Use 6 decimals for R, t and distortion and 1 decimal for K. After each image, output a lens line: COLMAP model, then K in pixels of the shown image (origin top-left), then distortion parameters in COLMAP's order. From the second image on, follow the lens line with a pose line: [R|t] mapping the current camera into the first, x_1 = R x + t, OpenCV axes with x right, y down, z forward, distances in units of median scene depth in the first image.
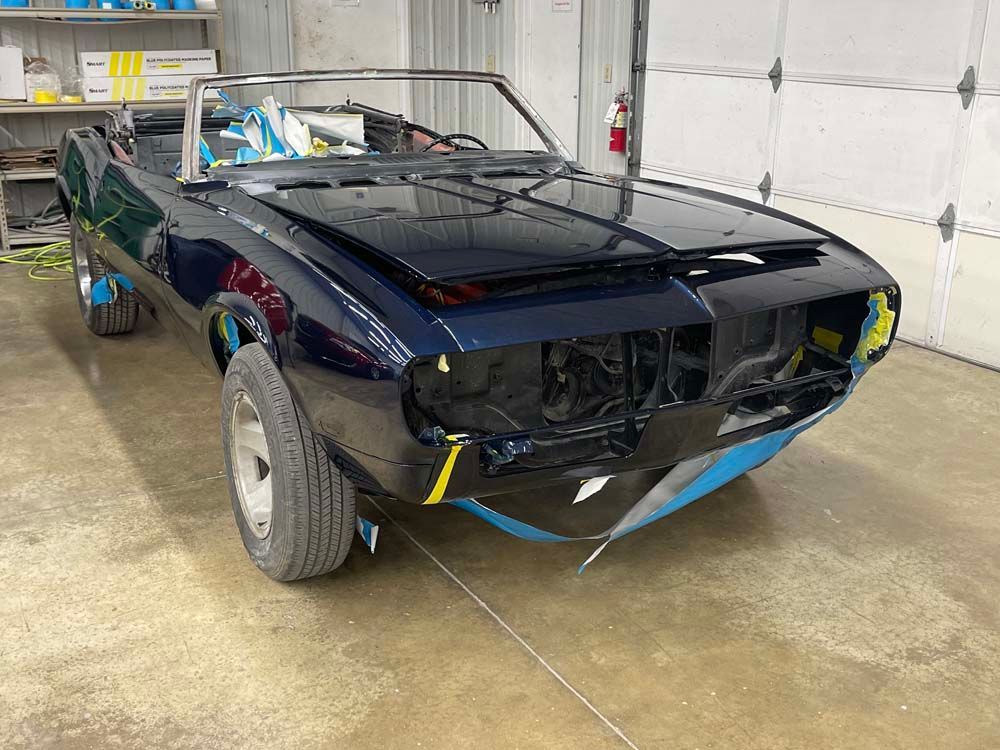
lens RADIAL K [[1082.3, 0, 500.0], [0, 1082.3, 375.0], [0, 0, 1]] dist [0.021493, 0.022621]
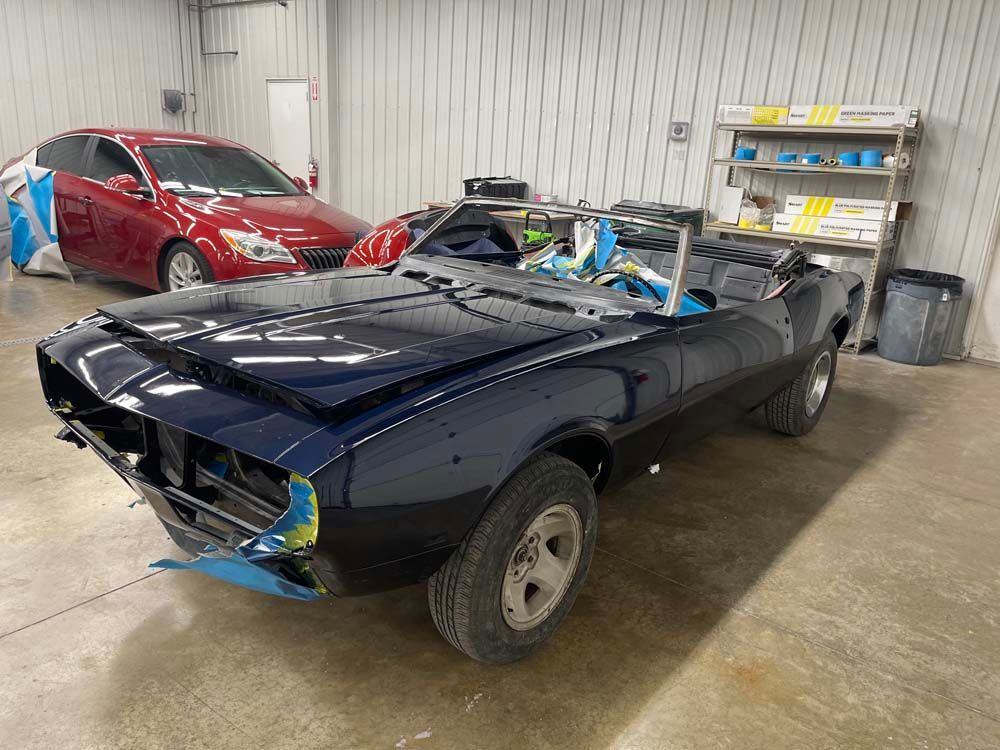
lens RADIAL K [[741.7, 0, 500.0], [0, 741.7, 375.0], [0, 0, 1]] dist [0.100041, -0.149258]
pose [[0.376747, 0.285977, -0.881067, 0.358676], [-0.340956, 0.927187, 0.155153, -0.115491], [0.861284, 0.241952, 0.446820, 0.341044]]
